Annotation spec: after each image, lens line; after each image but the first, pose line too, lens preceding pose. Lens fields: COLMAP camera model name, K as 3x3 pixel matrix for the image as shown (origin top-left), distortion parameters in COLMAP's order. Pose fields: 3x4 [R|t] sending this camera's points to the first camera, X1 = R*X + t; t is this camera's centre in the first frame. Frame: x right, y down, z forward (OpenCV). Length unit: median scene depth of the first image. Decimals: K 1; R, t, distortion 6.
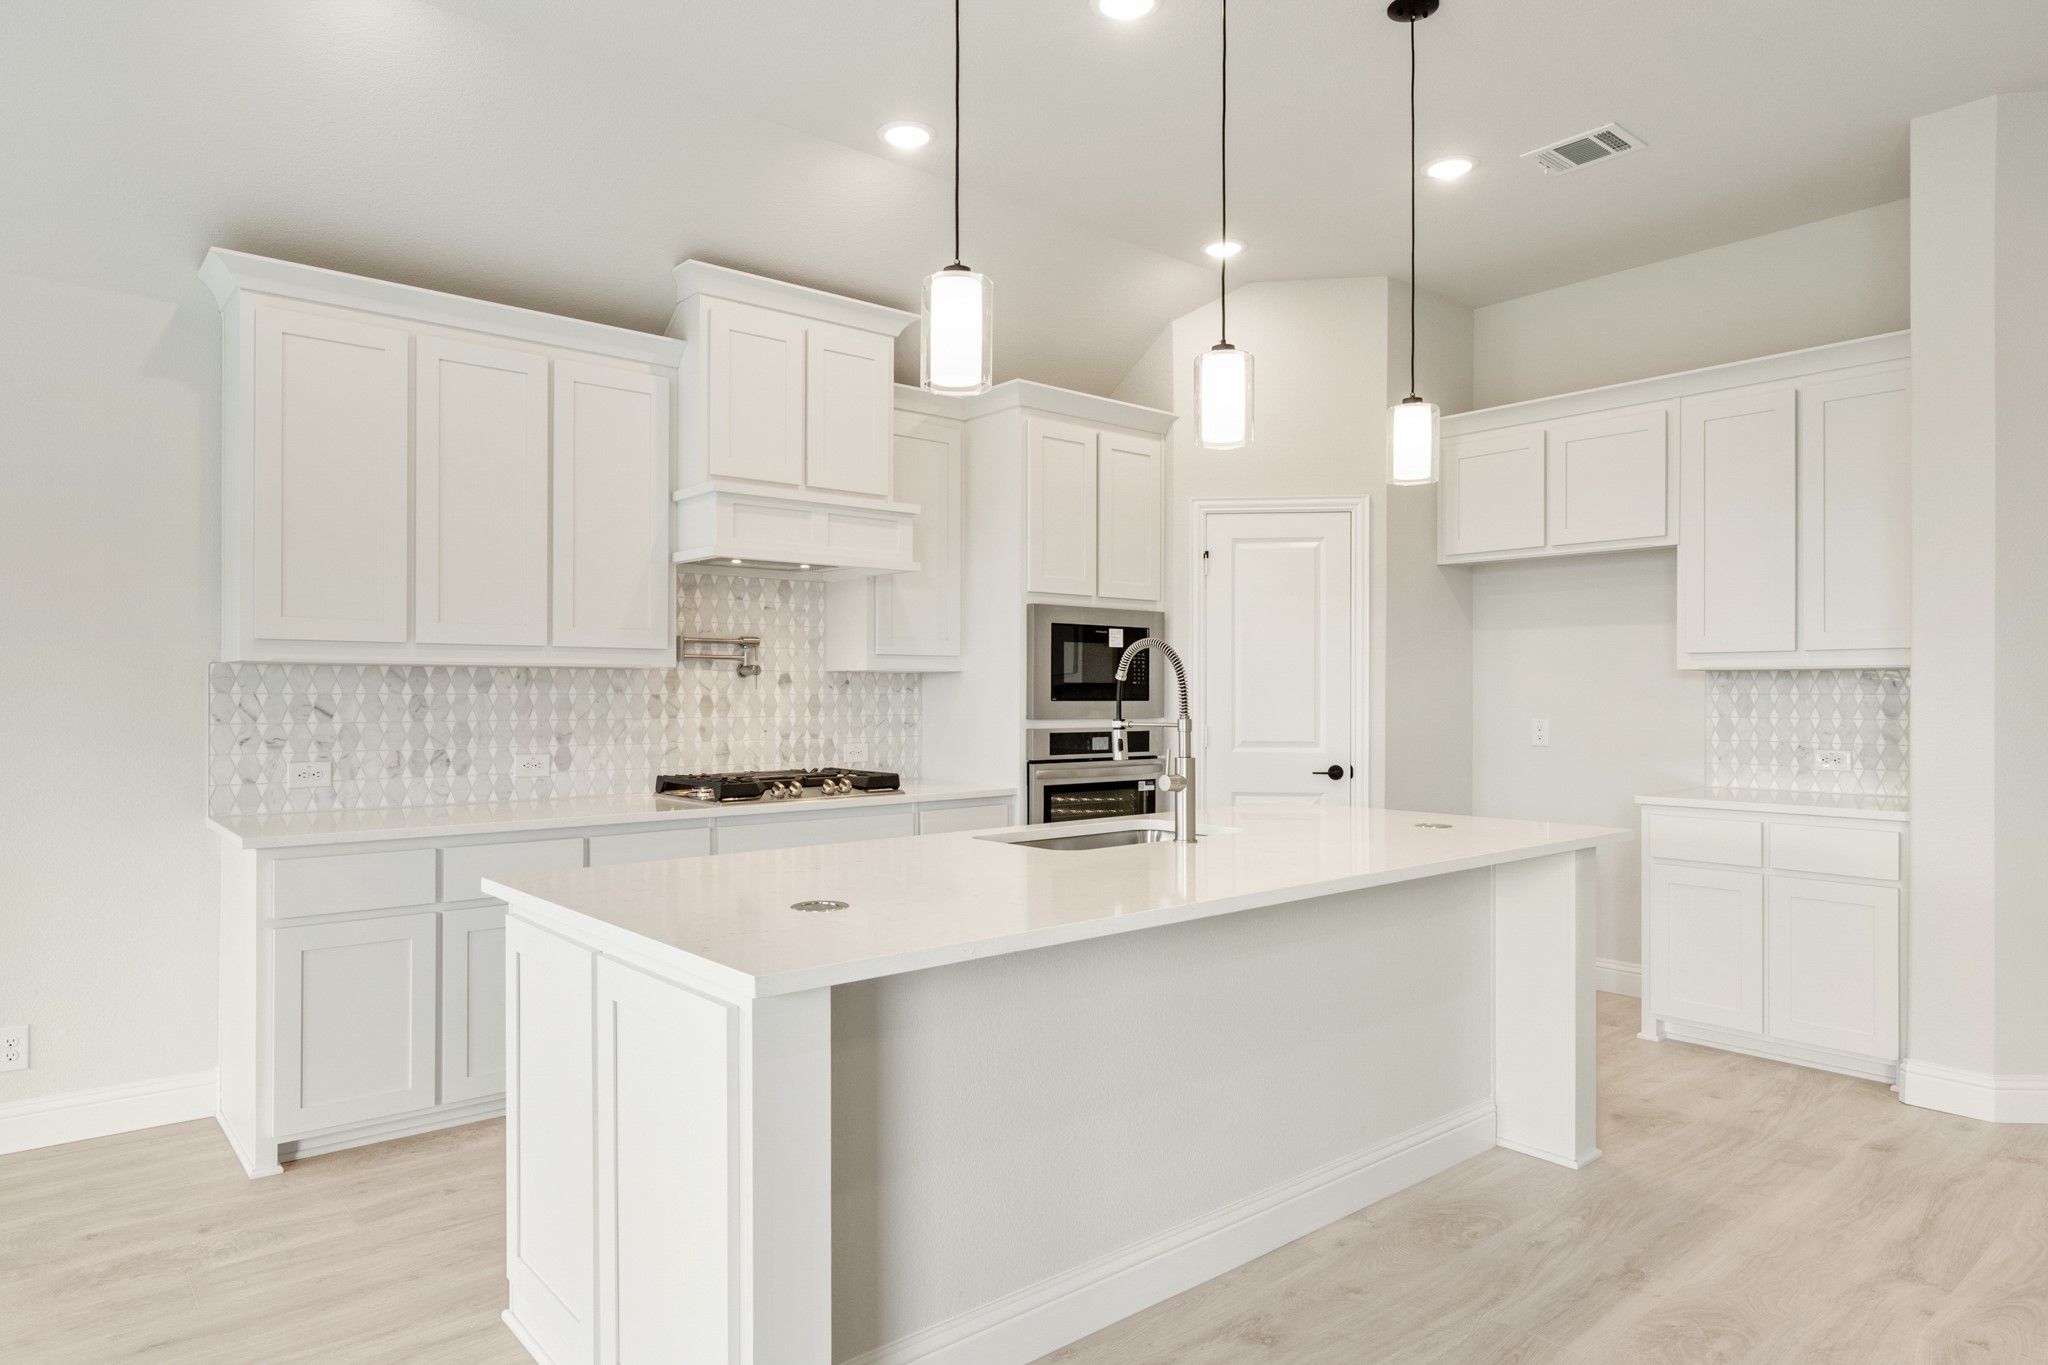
lens RADIAL K [[1203.7, 0, 995.6], [0, 1203.7, 723.4], [0, 0, 1]] dist [-0.001972, -0.001720]
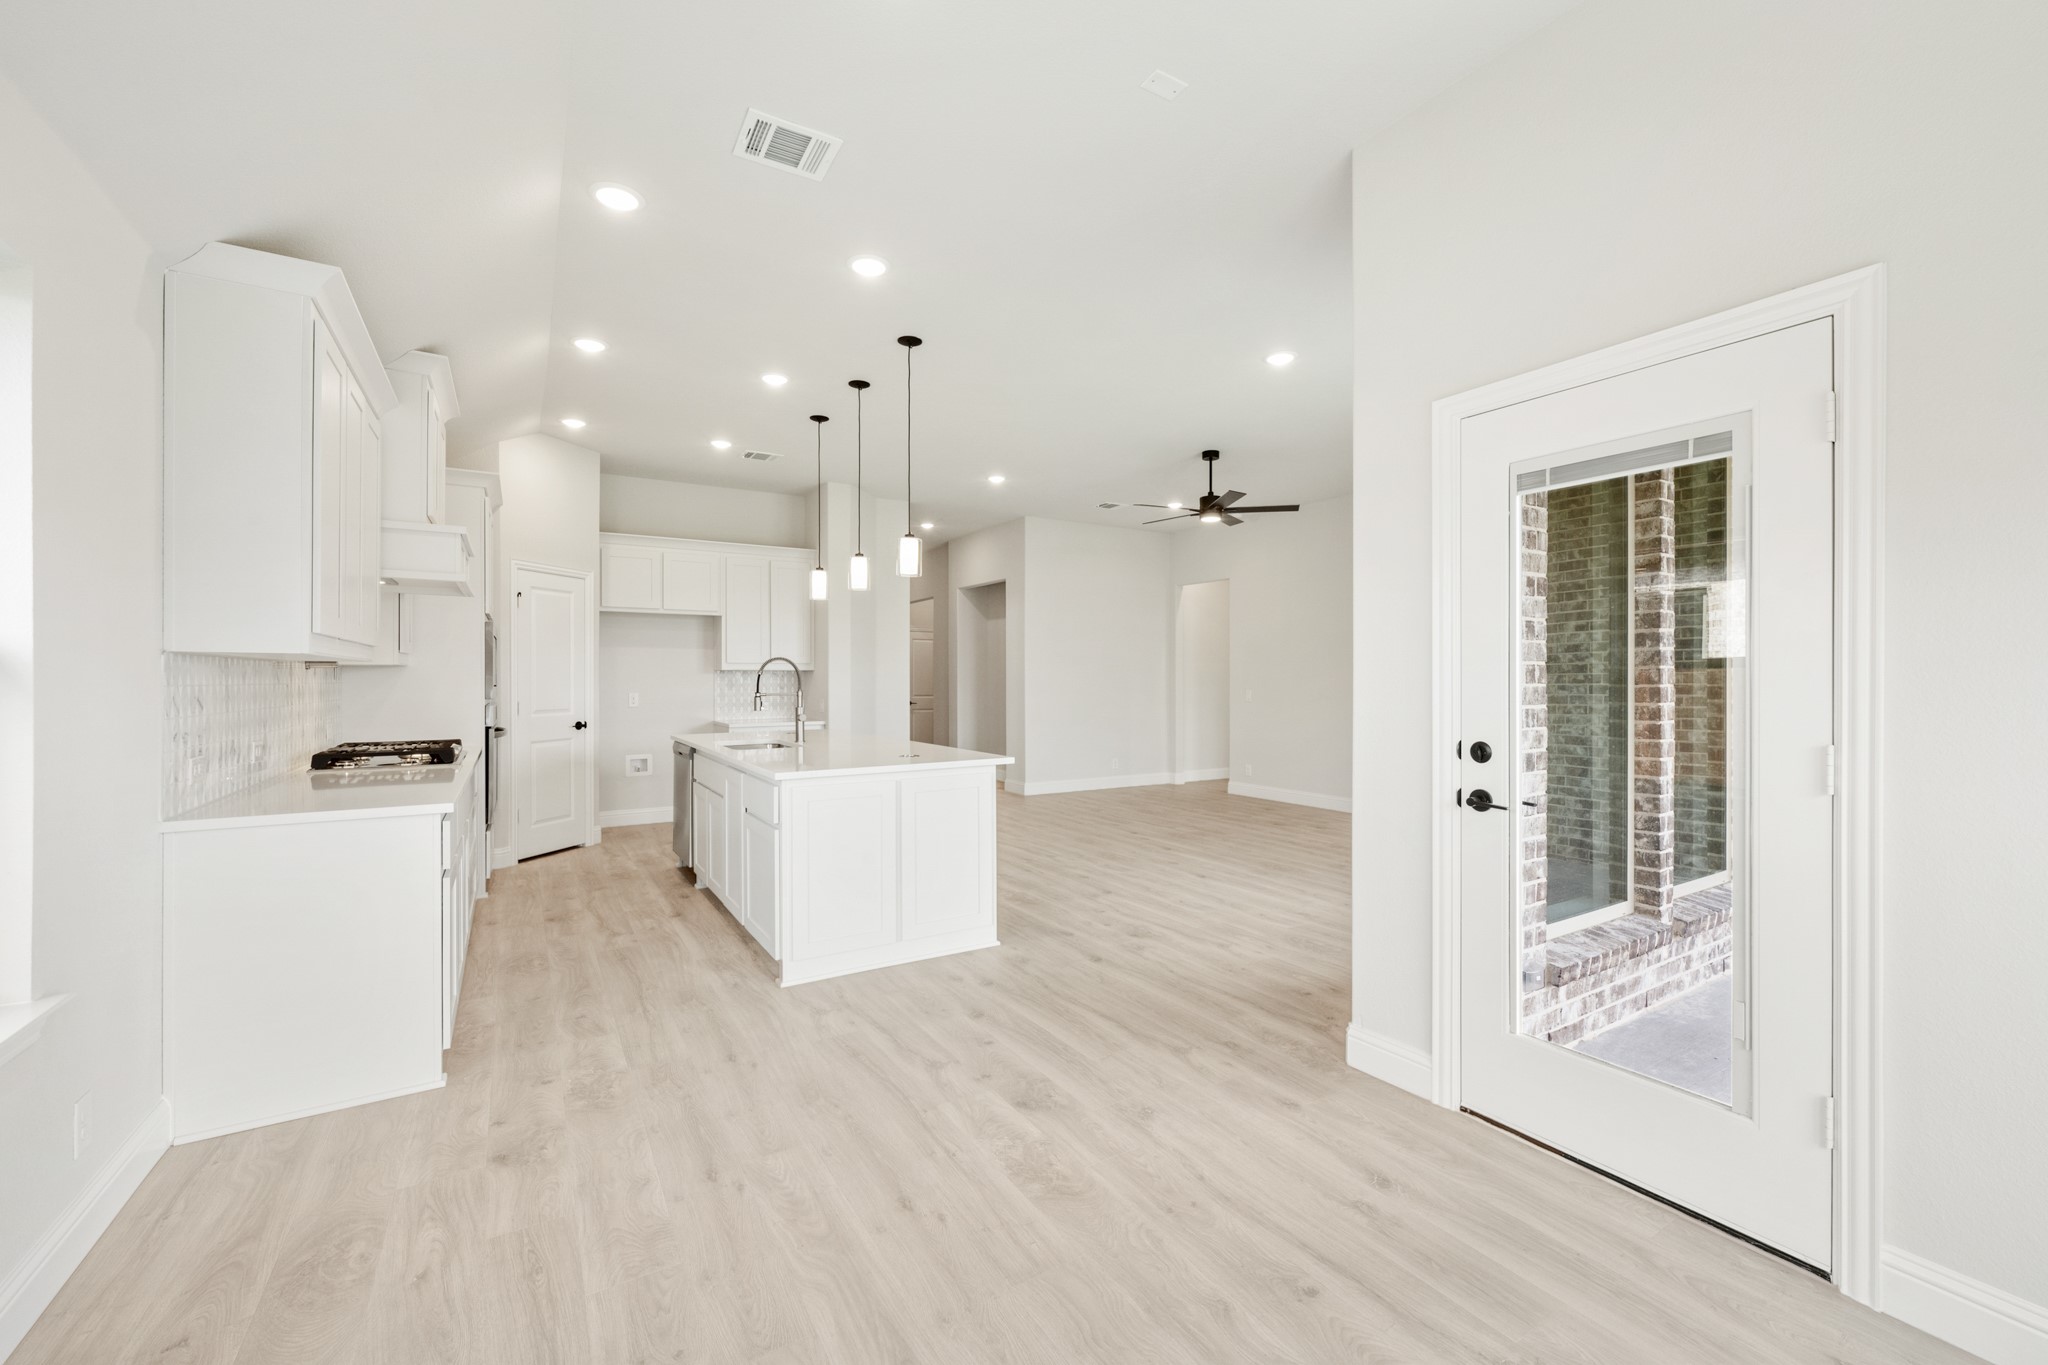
lens RADIAL K [[834.7, 0, 1024.0], [0, 834.7, 682.5], [0, 0, 1]] dist [0.001585, -0.000407]
pose [[0.142744, -0.006645, 0.989737, -1.202690], [0.030222, 0.999540, 0.002352, -0.007954], [-0.989298, 0.029576, 0.142879, 0.260679]]
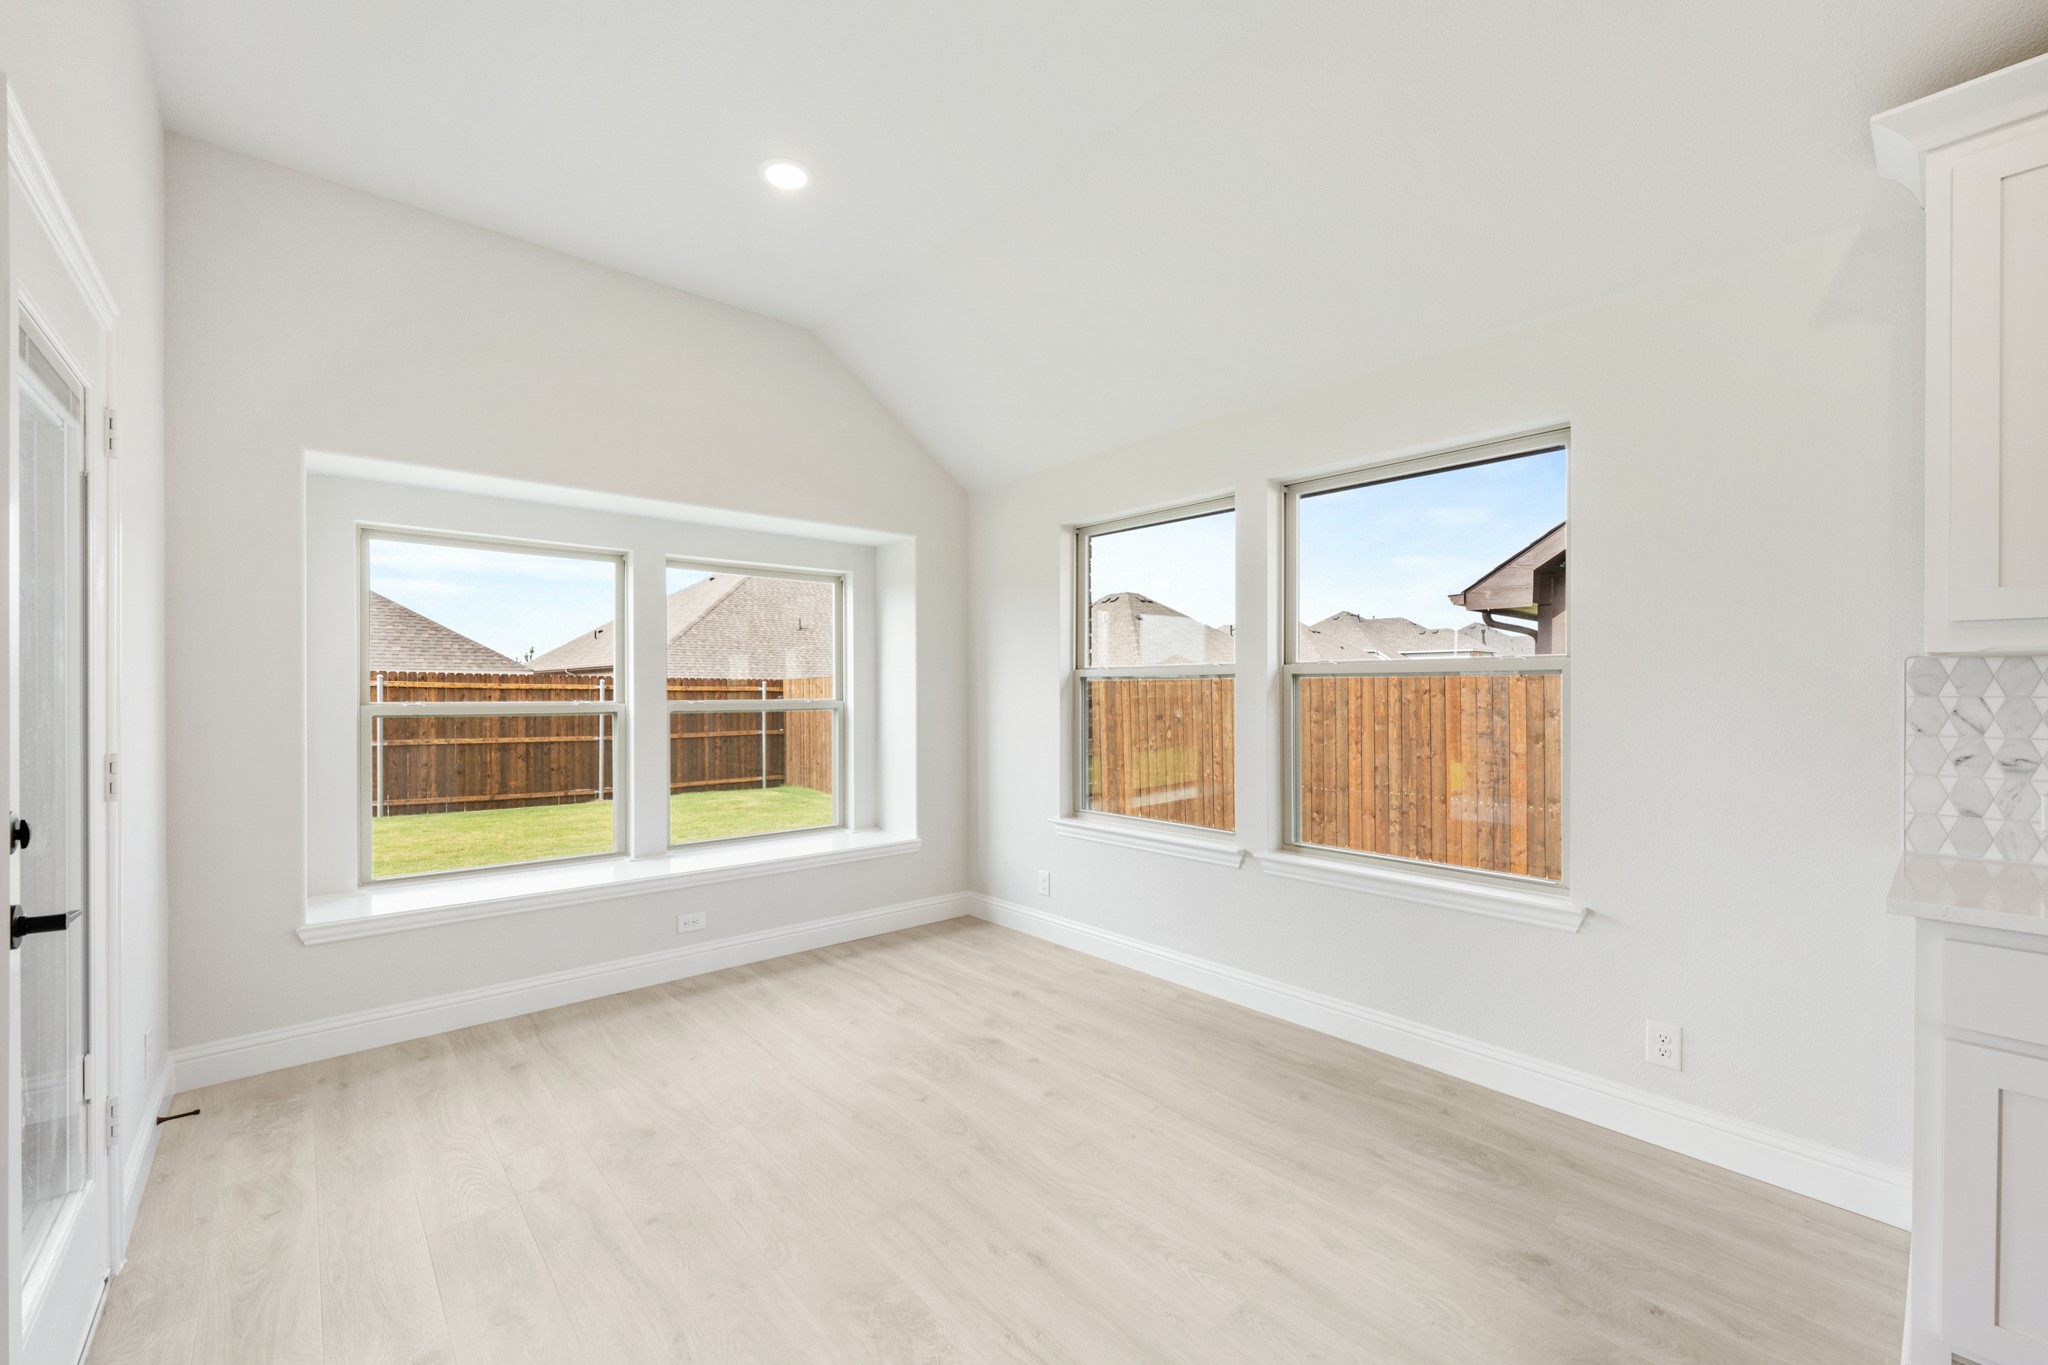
lens RADIAL K [[834.7, 0, 1024.0], [0, 834.7, 682.5], [0, 0, 1]] dist [0.001585, -0.000407]
pose [[0.028428, -0.007223, -0.999570, -0.118439], [-0.029615, 0.999529, -0.008065, -0.012001], [0.999157, 0.029832, 0.028200, 0.399131]]
